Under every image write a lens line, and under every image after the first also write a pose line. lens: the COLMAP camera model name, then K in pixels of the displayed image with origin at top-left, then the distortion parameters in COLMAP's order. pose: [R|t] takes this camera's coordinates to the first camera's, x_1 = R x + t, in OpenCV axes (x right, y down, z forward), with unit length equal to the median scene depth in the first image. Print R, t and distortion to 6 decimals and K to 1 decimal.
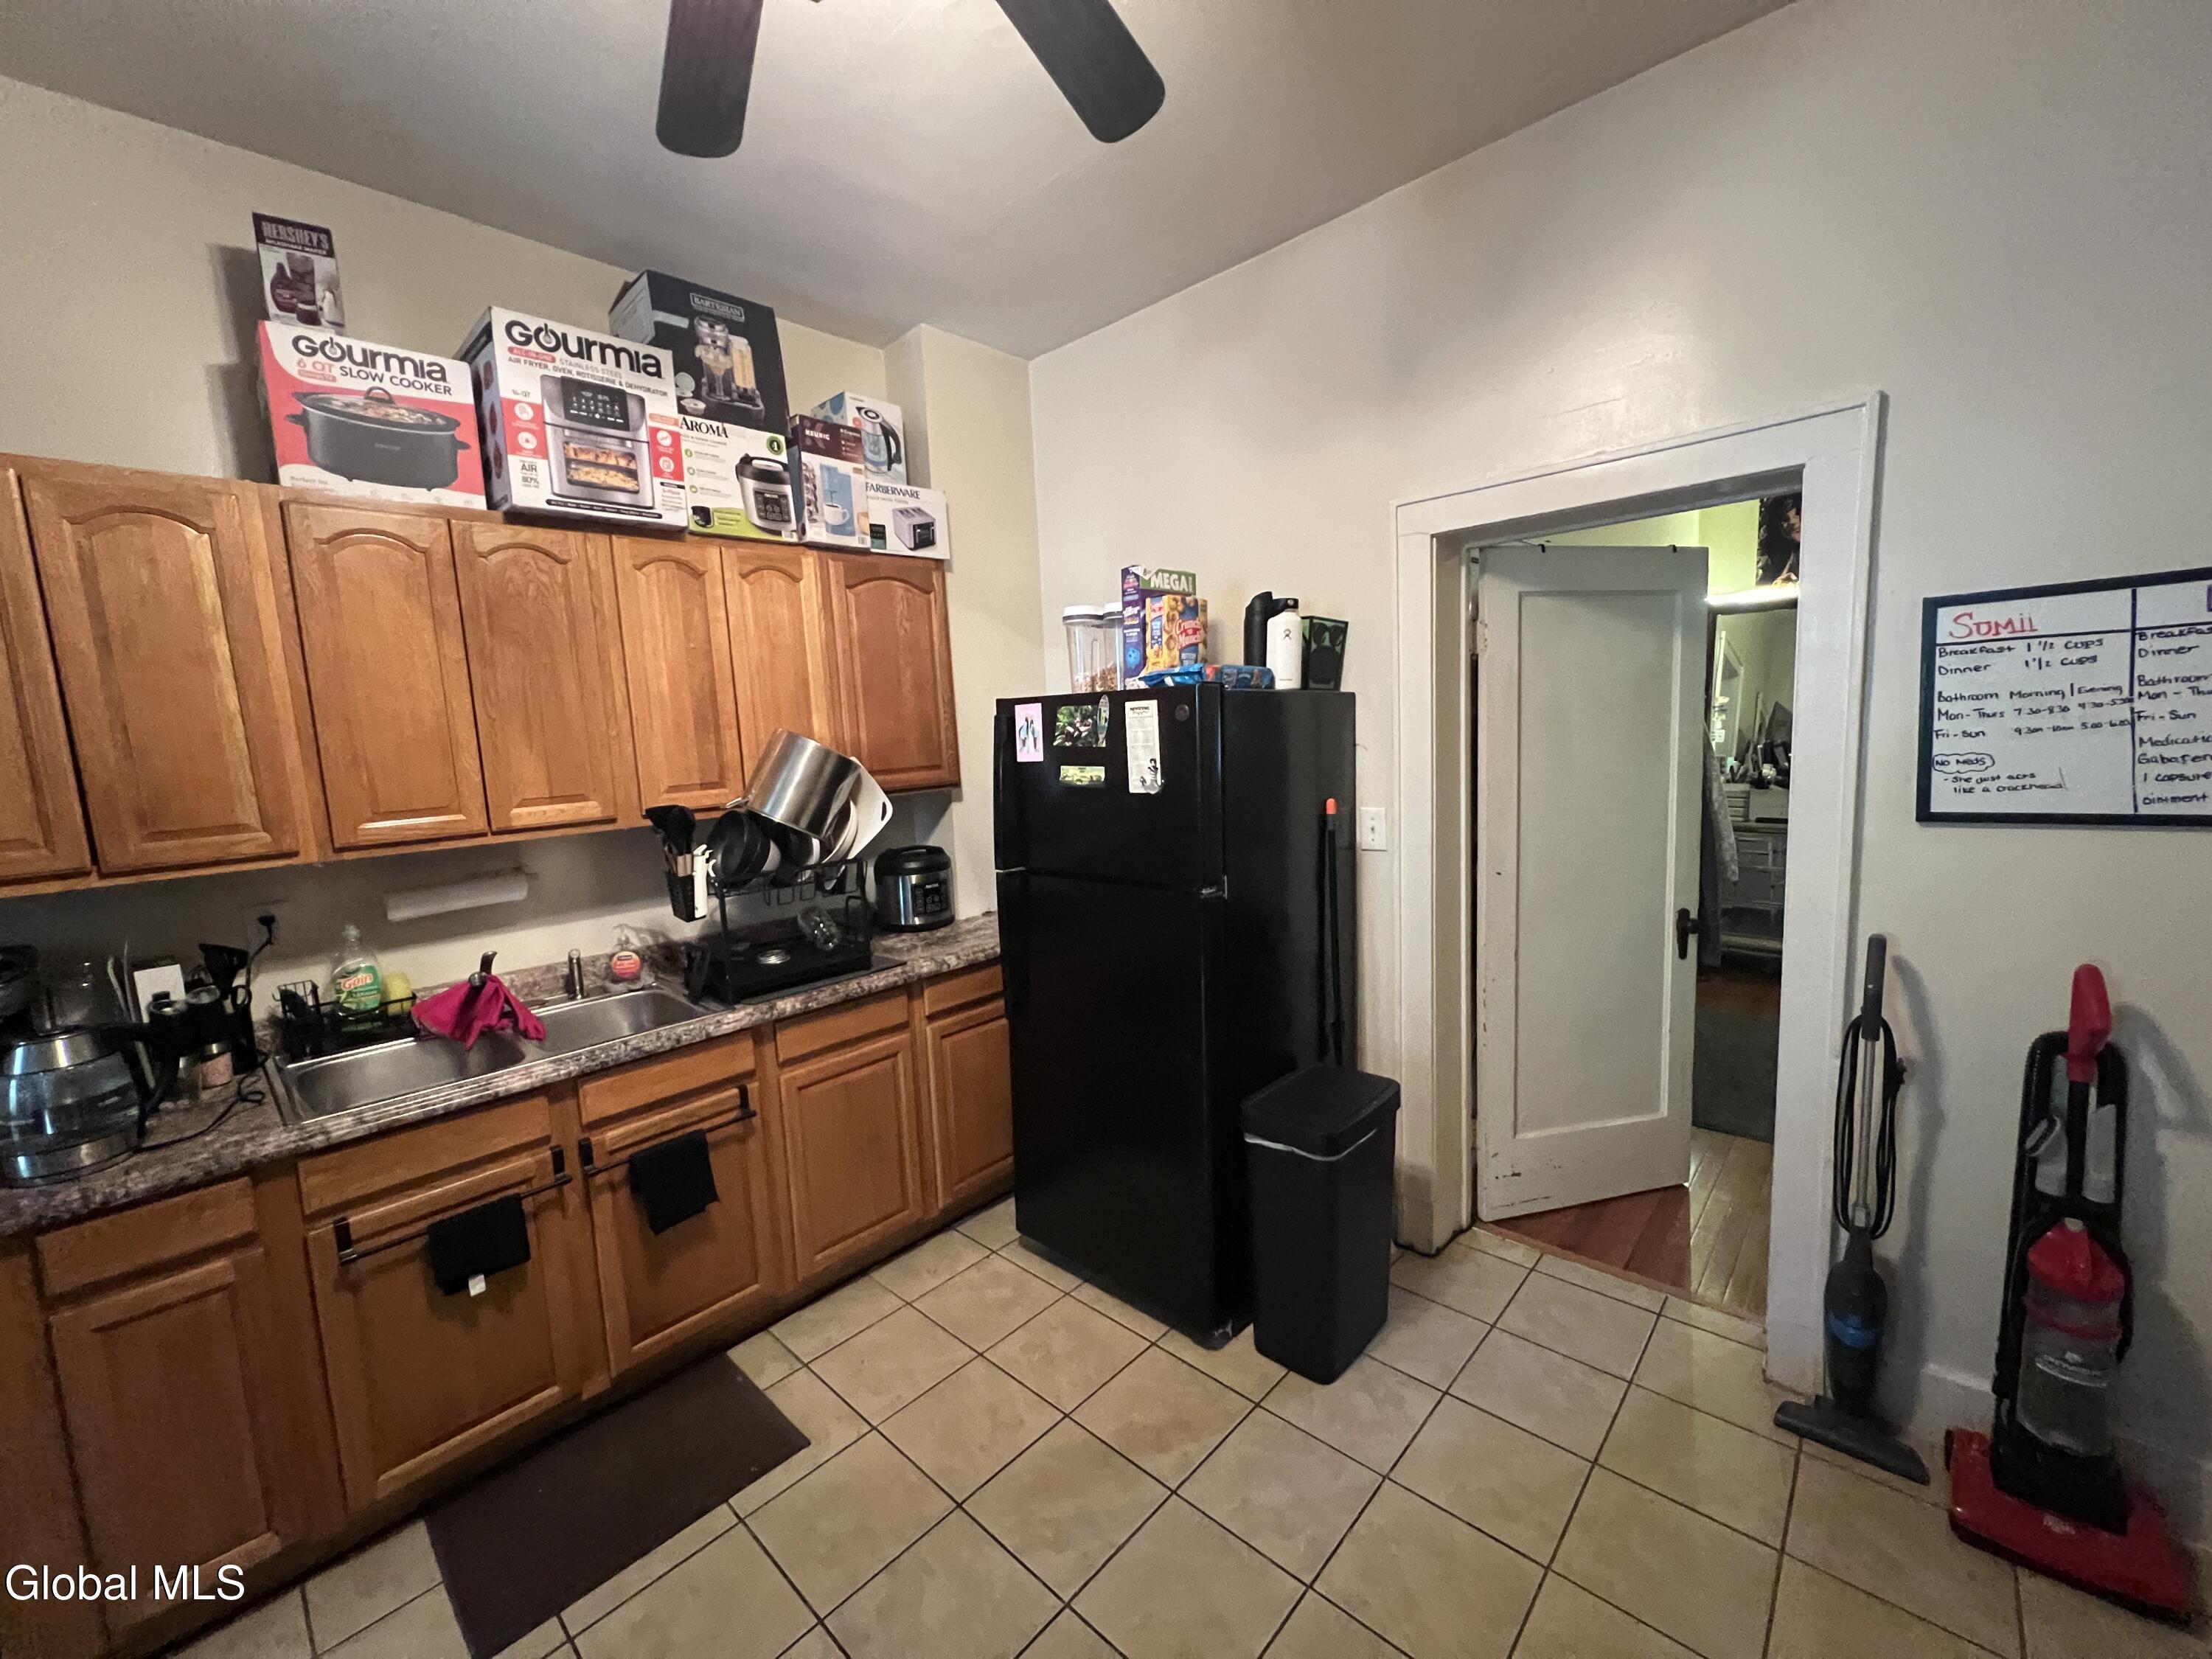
lens RADIAL K [[884.8, 0, 1099.2], [0, 884.8, 828.7], [0, 0, 1]] dist [-0.001574, 0.000696]
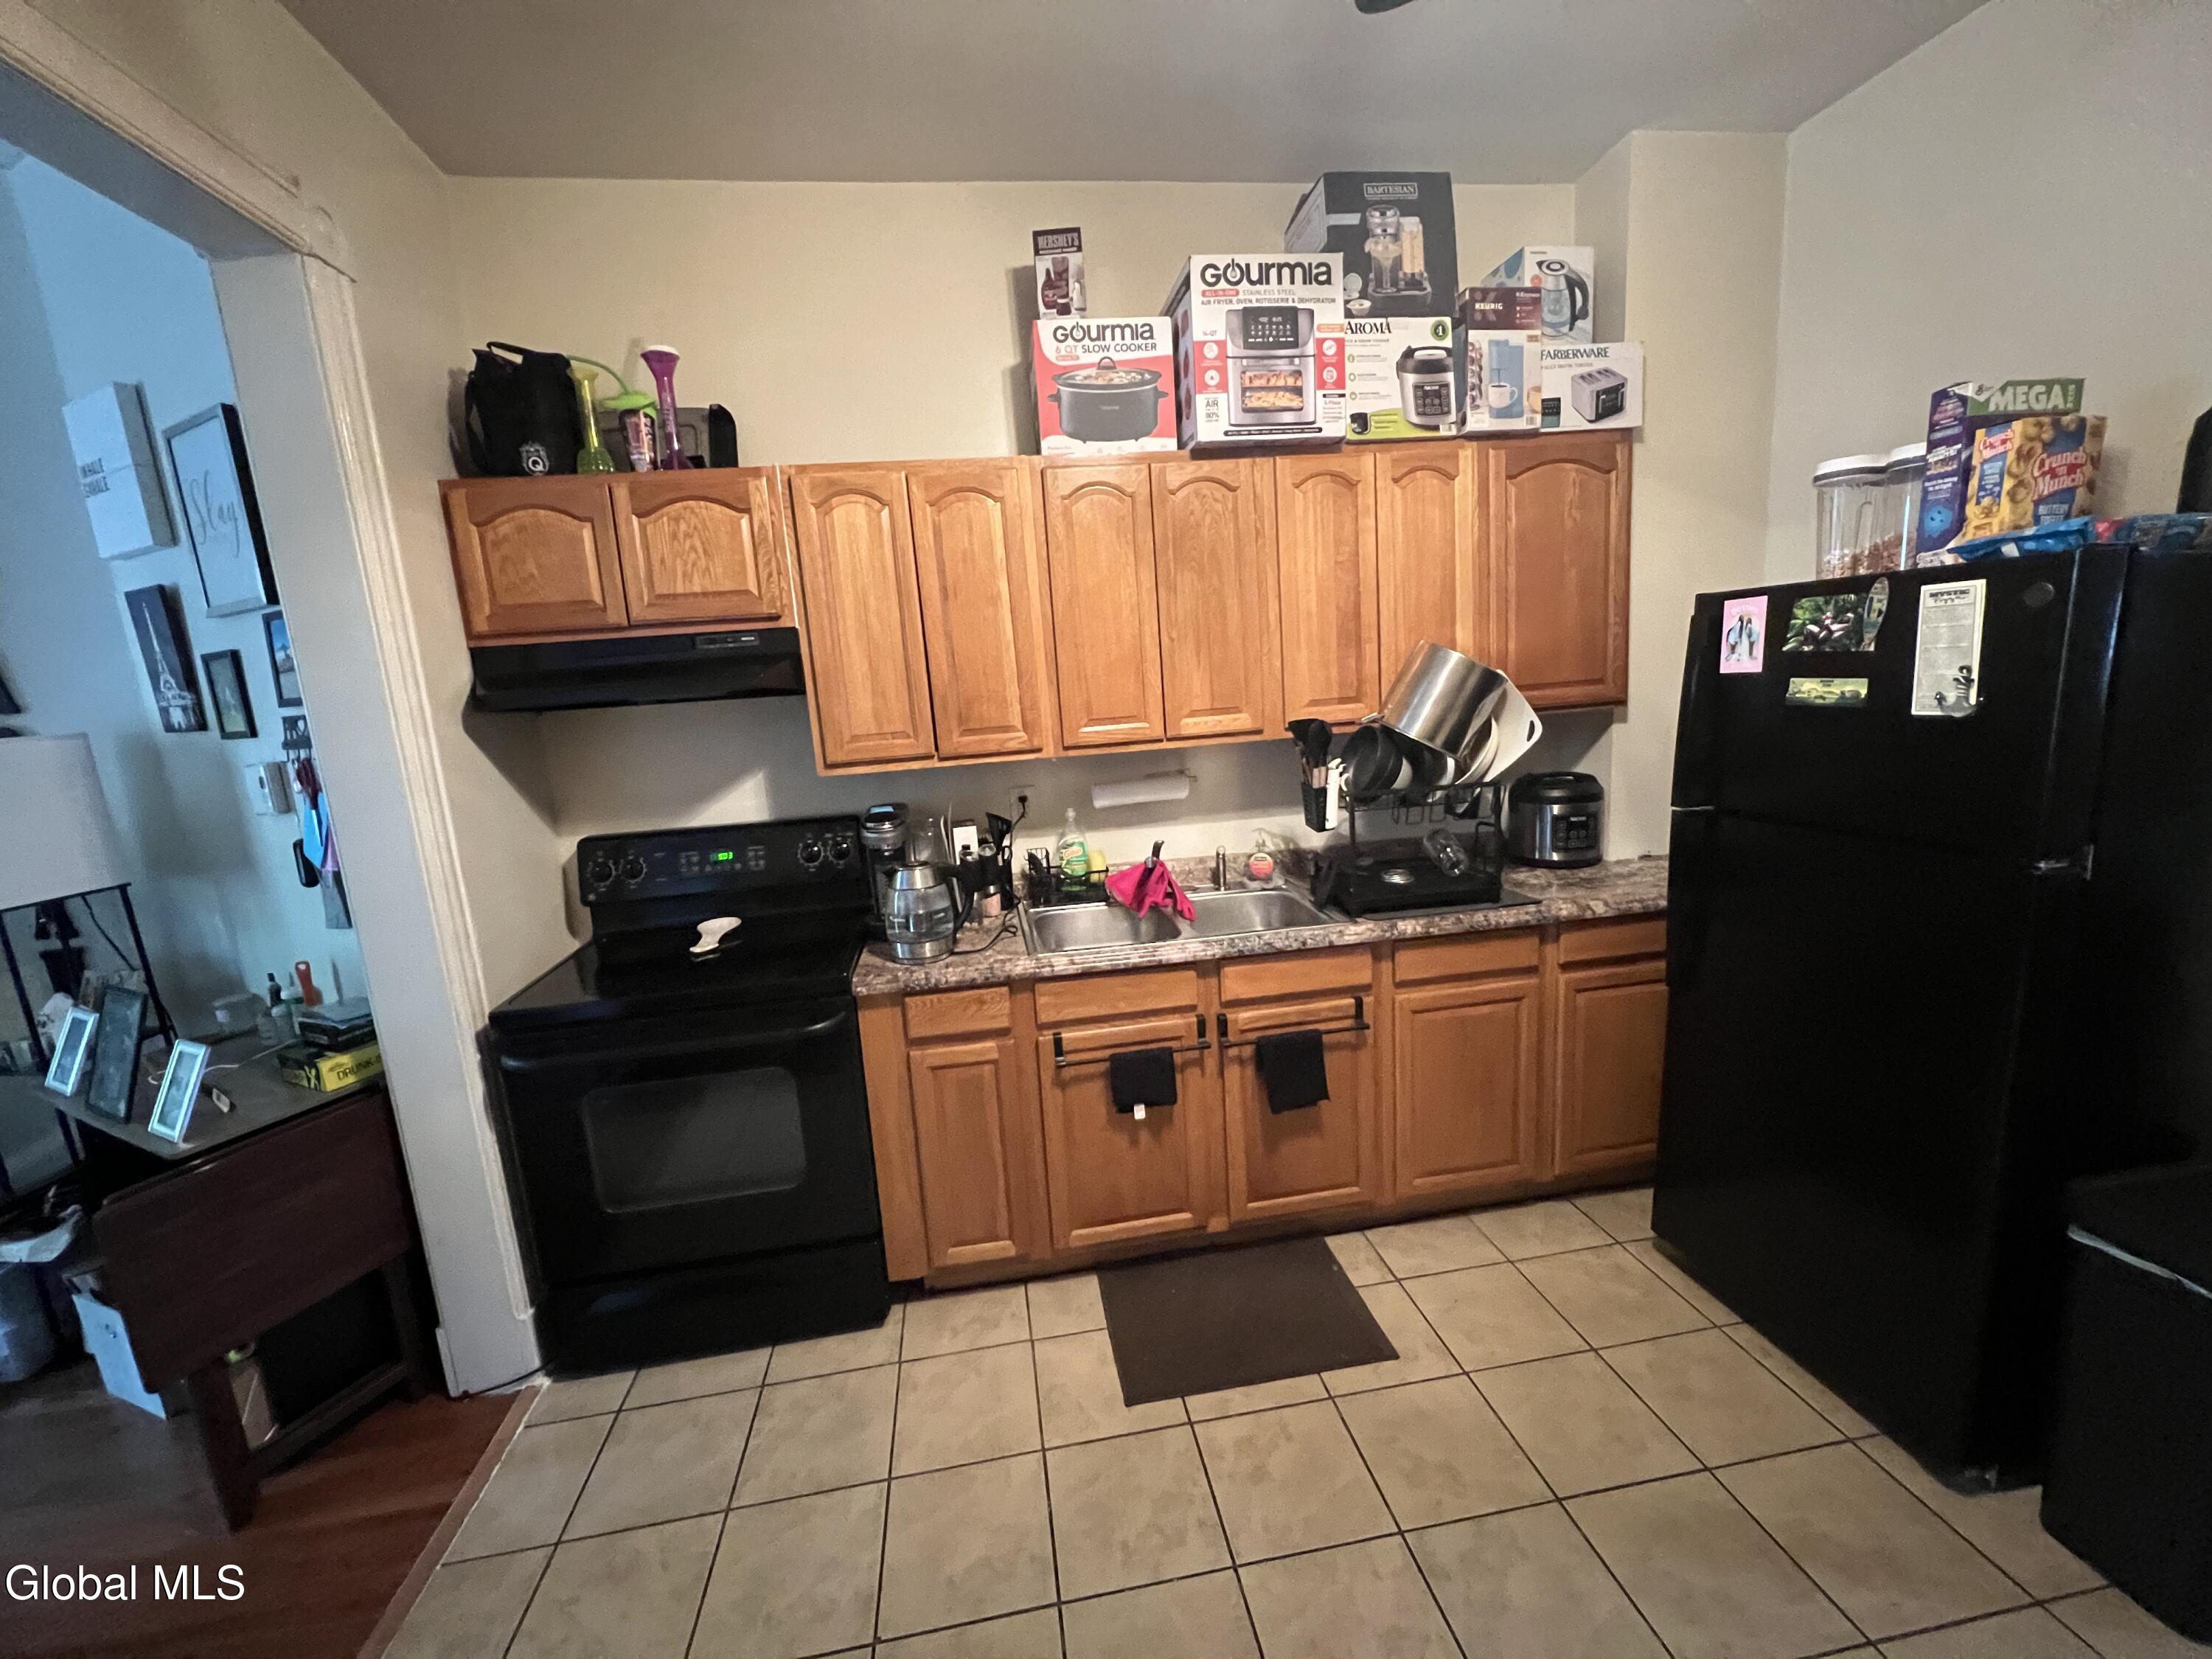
lens RADIAL K [[884.8, 0, 1099.6], [0, 884.8, 831.3], [0, 0, 1]] dist [-0.001574, 0.000696]
pose [[0.784399, 0.099974, -0.612146, -0.034044], [-0.041732, 0.993195, 0.108731, 0.002156], [0.618850, -0.059742, 0.783234, 0.029799]]
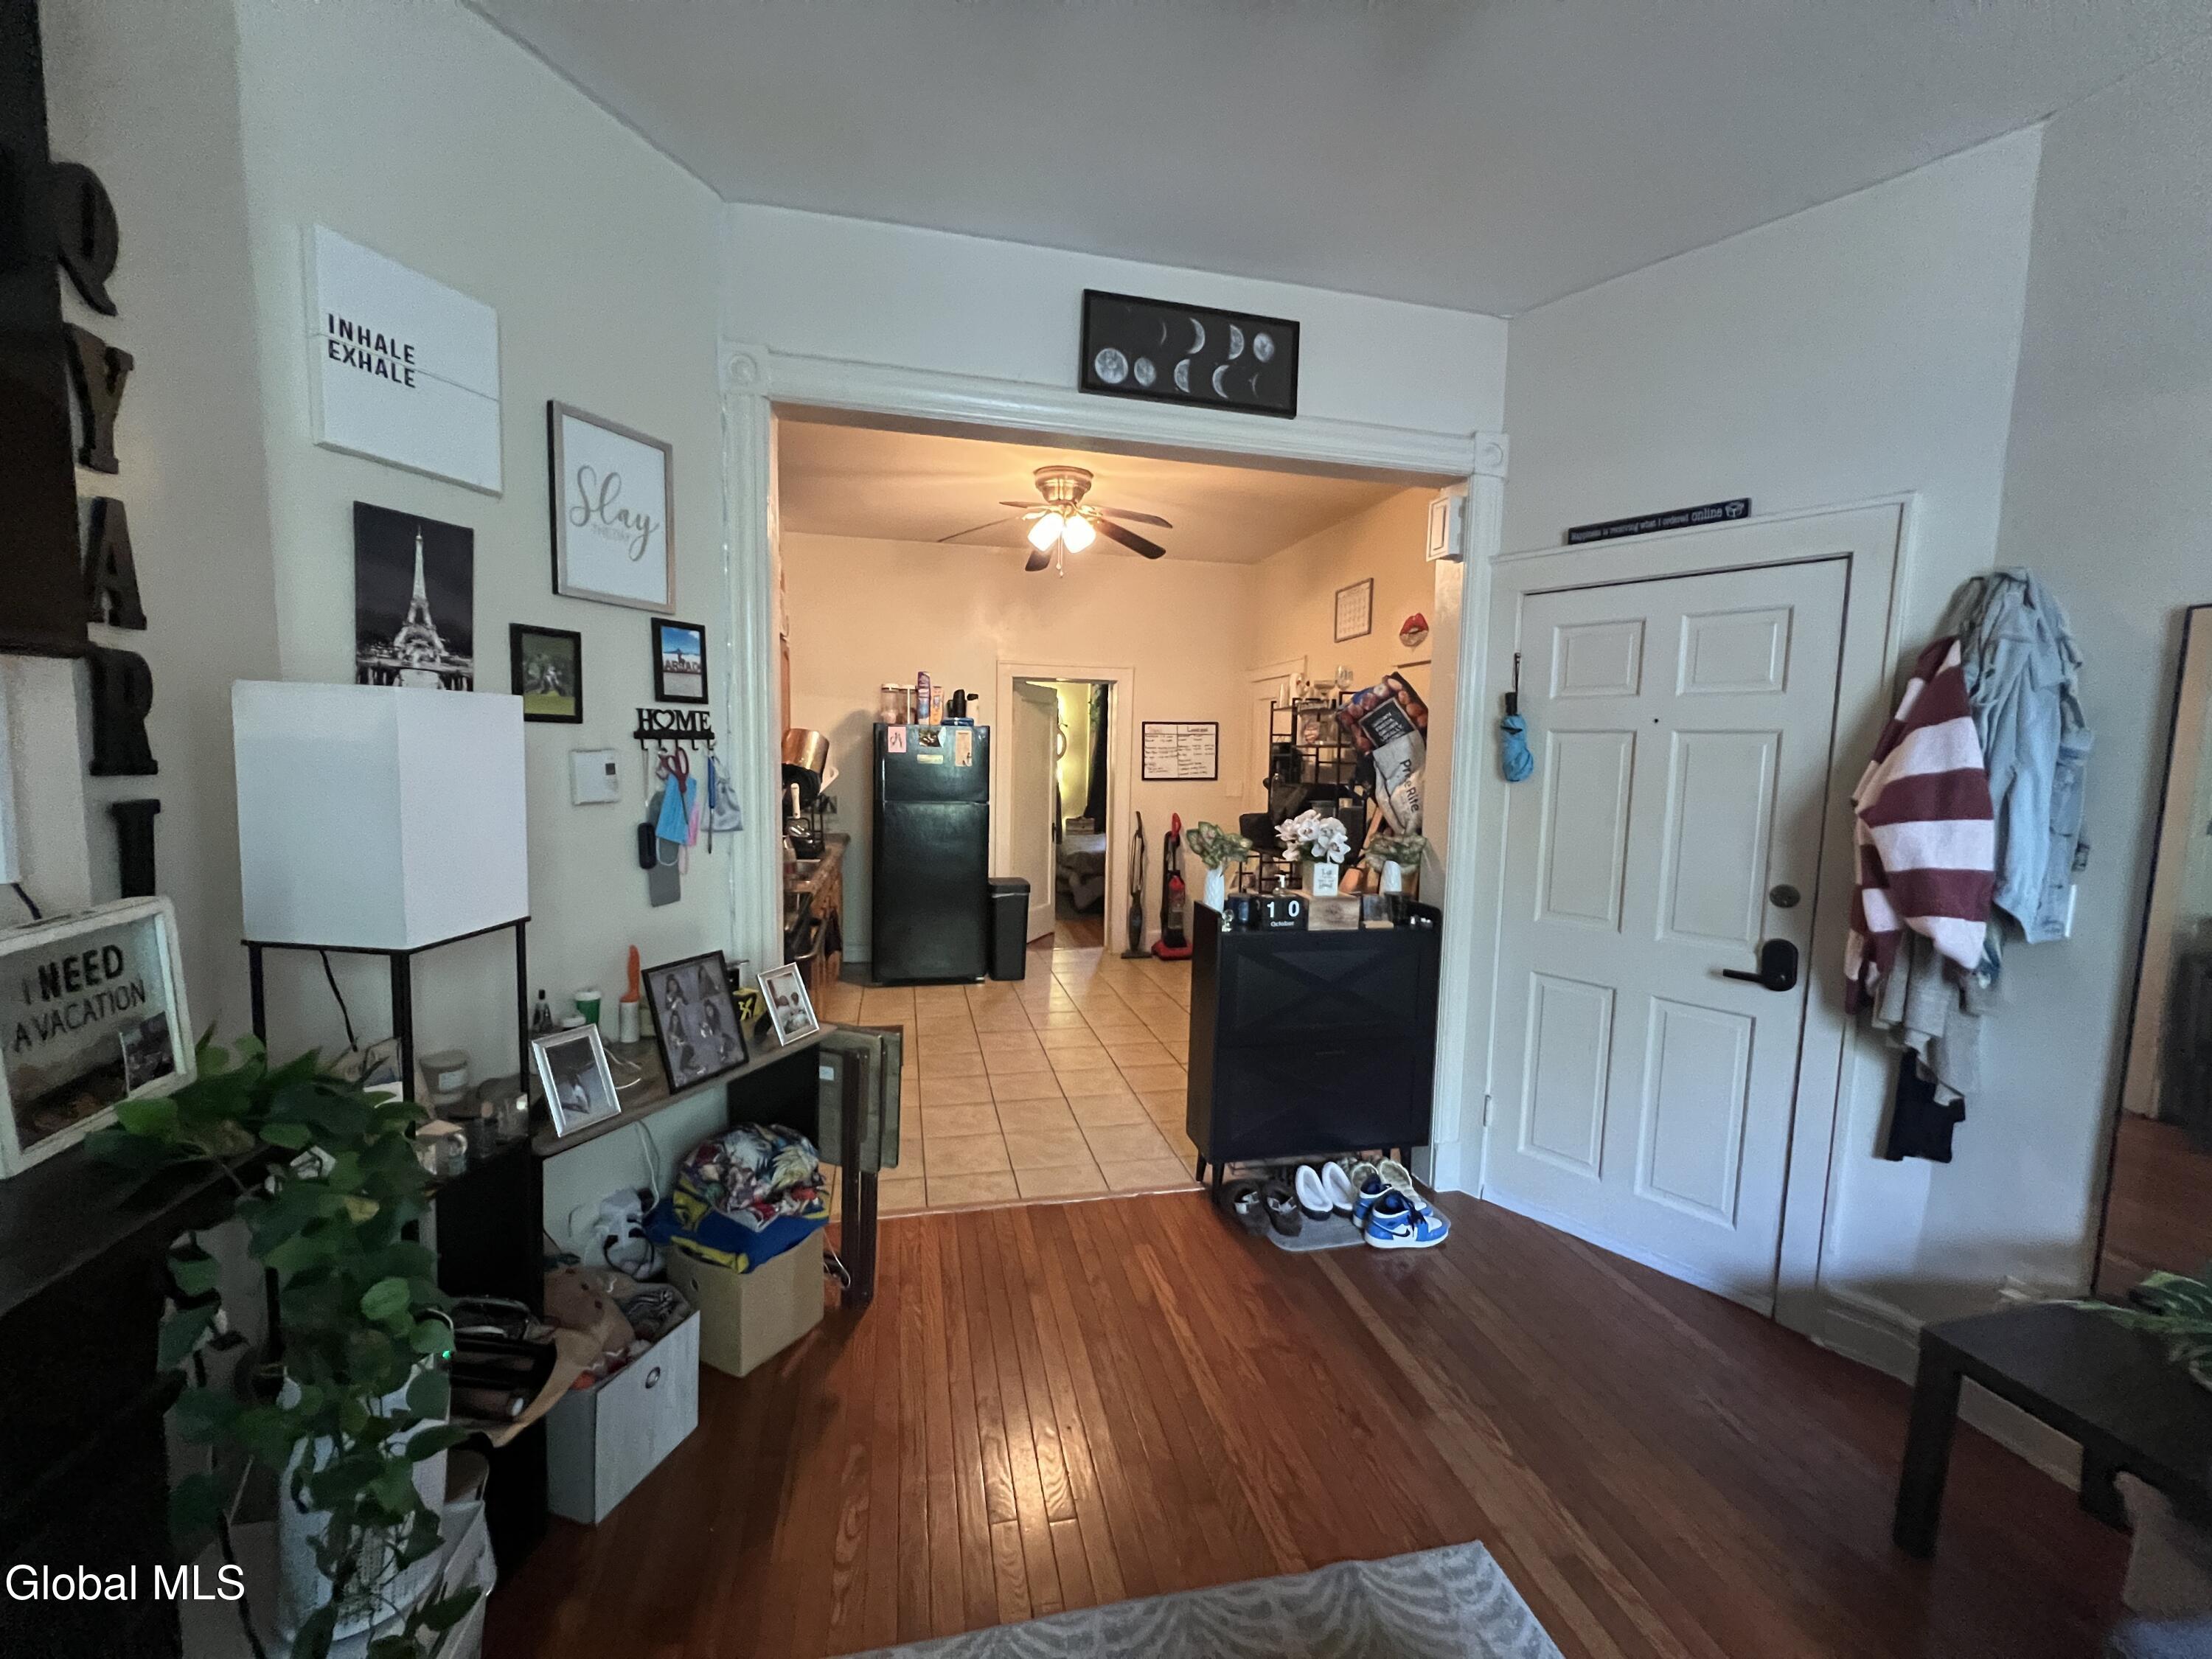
lens RADIAL K [[884.8, 0, 1105.9], [0, 884.8, 827.7], [0, 0, 1]] dist [-0.001574, 0.000696]
pose [[0.550901, -0.016302, 0.834411, -1.969741], [0.045101, 0.998930, -0.010260, 0.193095], [-0.833351, 0.043285, 0.551047, -0.797384]]
